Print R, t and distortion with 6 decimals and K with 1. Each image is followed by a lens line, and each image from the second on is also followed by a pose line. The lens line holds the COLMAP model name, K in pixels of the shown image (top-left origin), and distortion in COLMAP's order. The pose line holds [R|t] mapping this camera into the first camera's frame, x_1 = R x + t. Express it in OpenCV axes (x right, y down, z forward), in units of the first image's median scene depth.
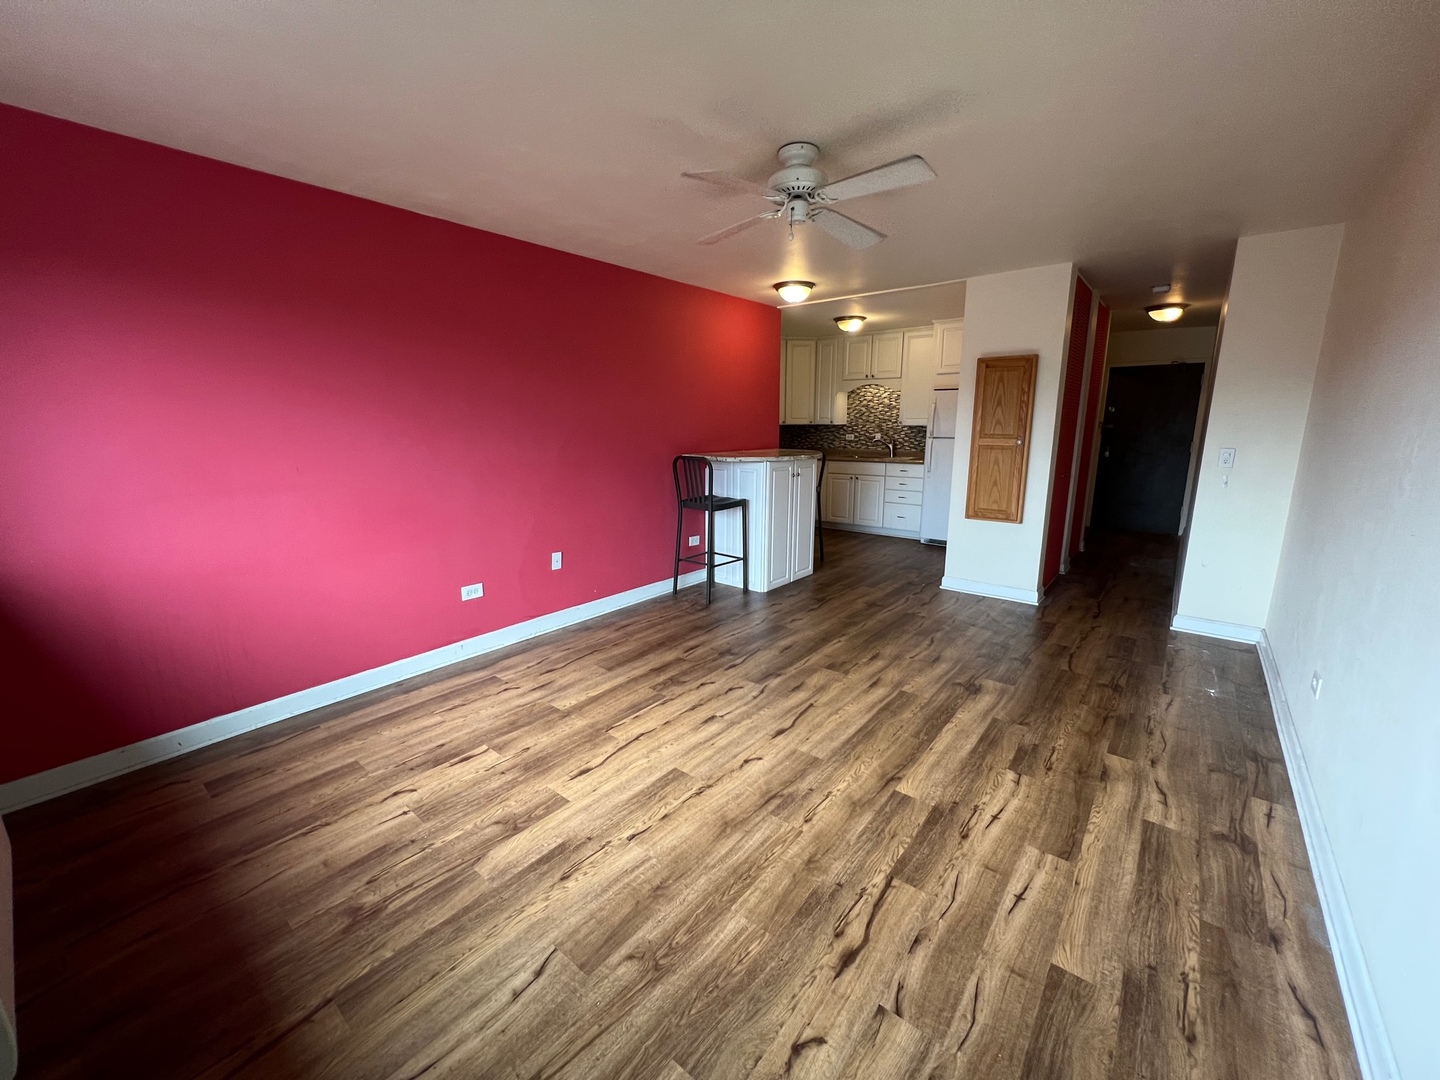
lens RADIAL K [[573.3, 0, 722.0], [0, 573.3, 537.0], [0, 0, 1]] dist [-0.002384, -0.000271]
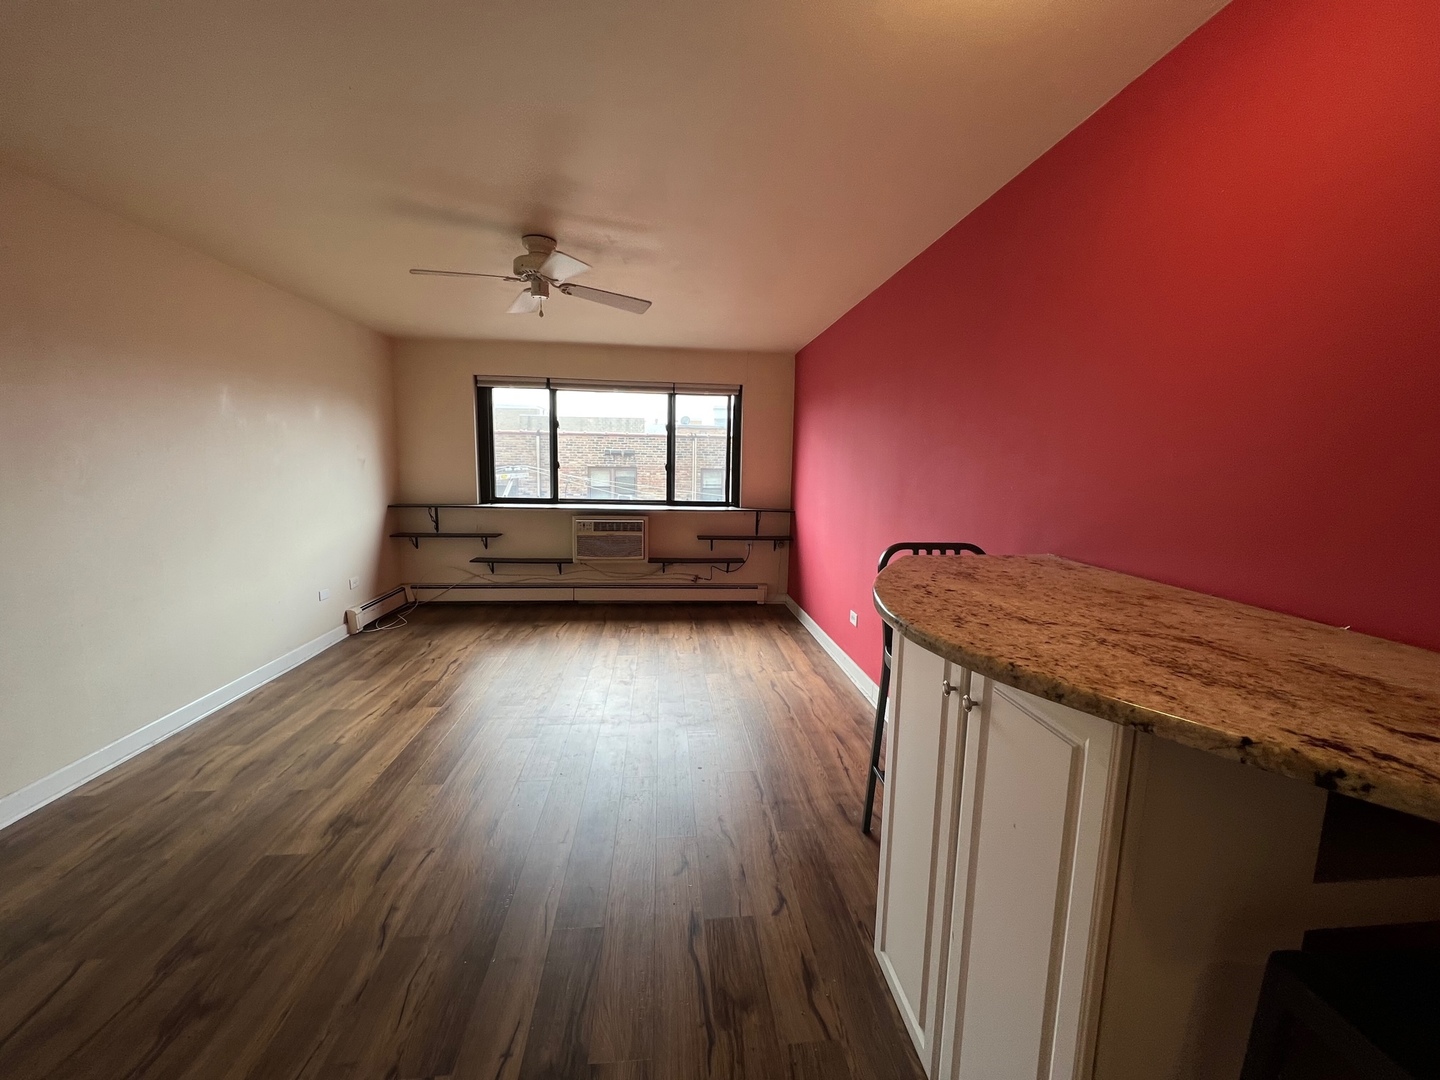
lens RADIAL K [[576.6, 0, 724.3], [0, 576.6, 535.8], [0, 0, 1]] dist [-0.000151, 0.000122]
pose [[-0.706089, 0.080399, -0.703544, 0.468681], [-0.158360, 0.950442, 0.267547, -0.287448], [0.690189, 0.300325, -0.658365, 1.383182]]
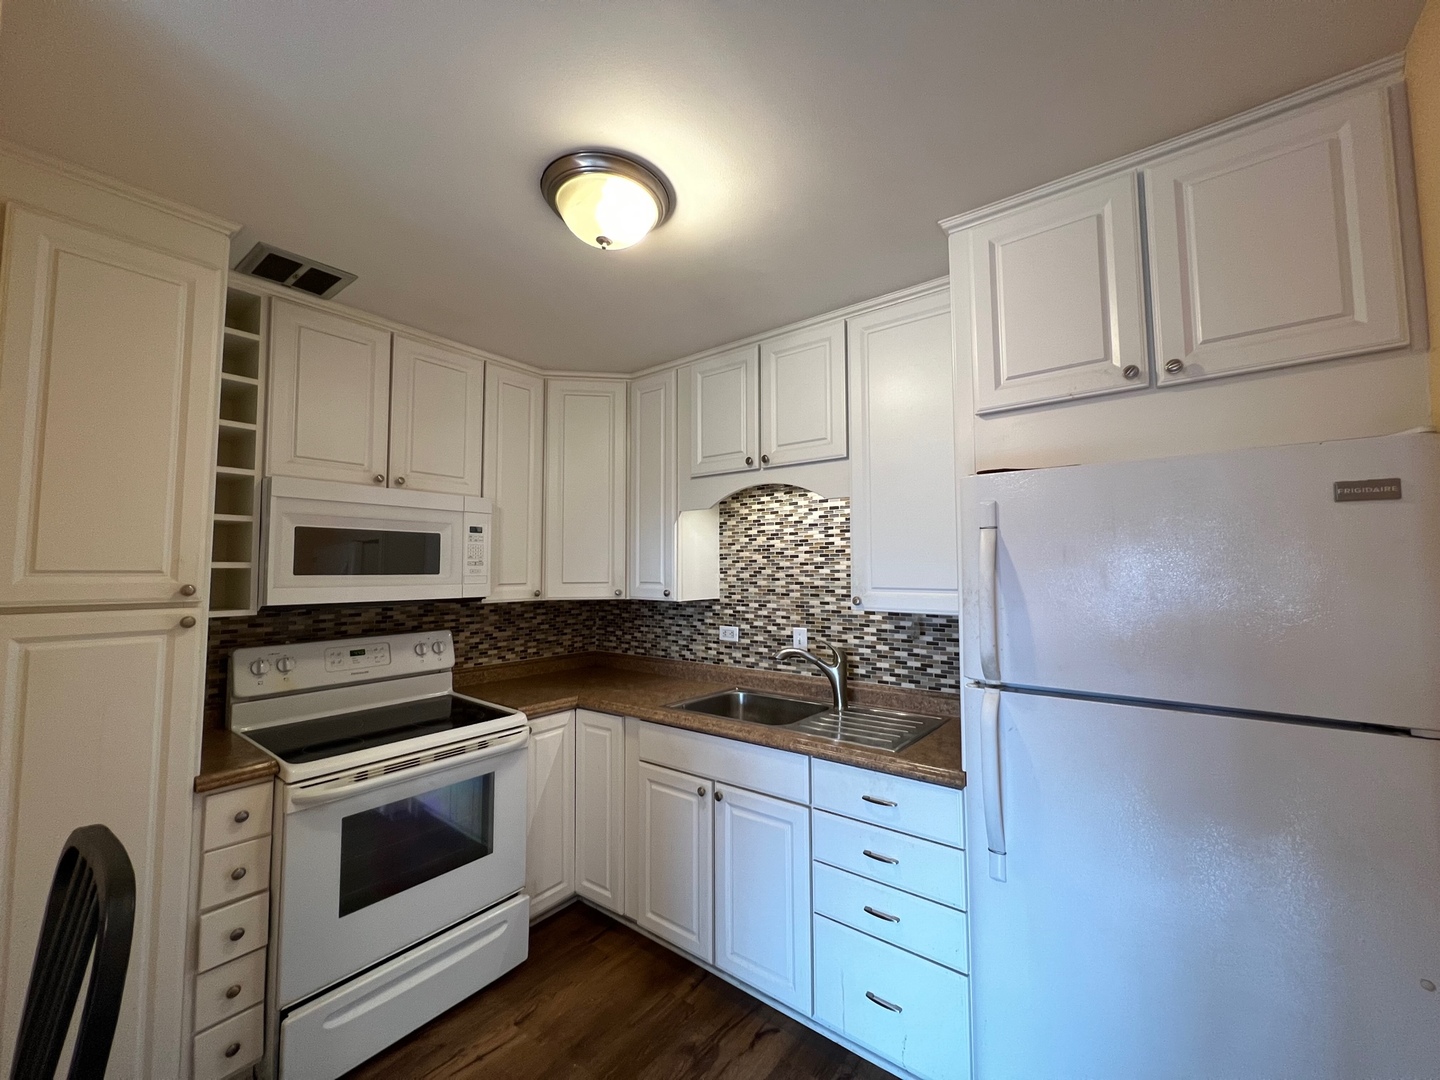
lens RADIAL K [[573.3, 0, 722.0], [0, 573.3, 537.0], [0, 0, 1]] dist [-0.002384, -0.000271]
pose [[0.999767, 0.003431, 0.021324, 0.435421], [0.002214, 0.965812, -0.259233, -0.287461], [-0.021484, 0.259220, 0.965579, 1.307491]]
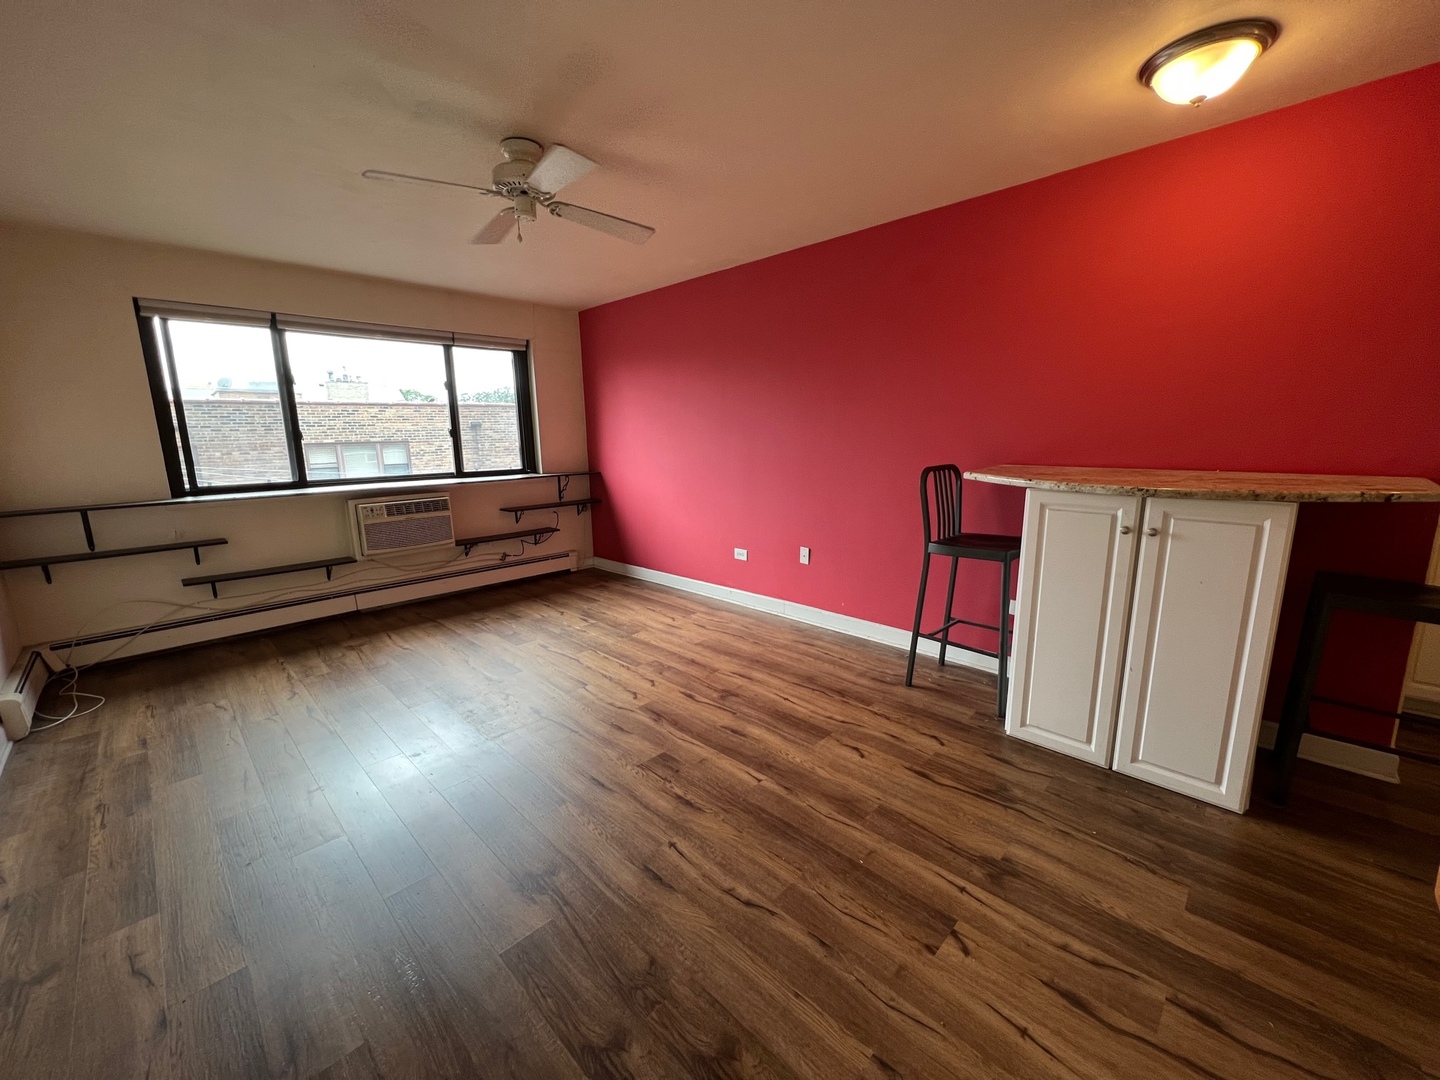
lens RADIAL K [[573.3, 0, 722.0], [0, 573.3, 537.0], [0, 0, 1]] dist [-0.002384, -0.000271]
pose [[-0.091145, 0.185261, -0.978453, 0.735597], [-0.182125, 0.962871, 0.199275, -0.171050], [0.979042, 0.196364, -0.054020, 0.932300]]
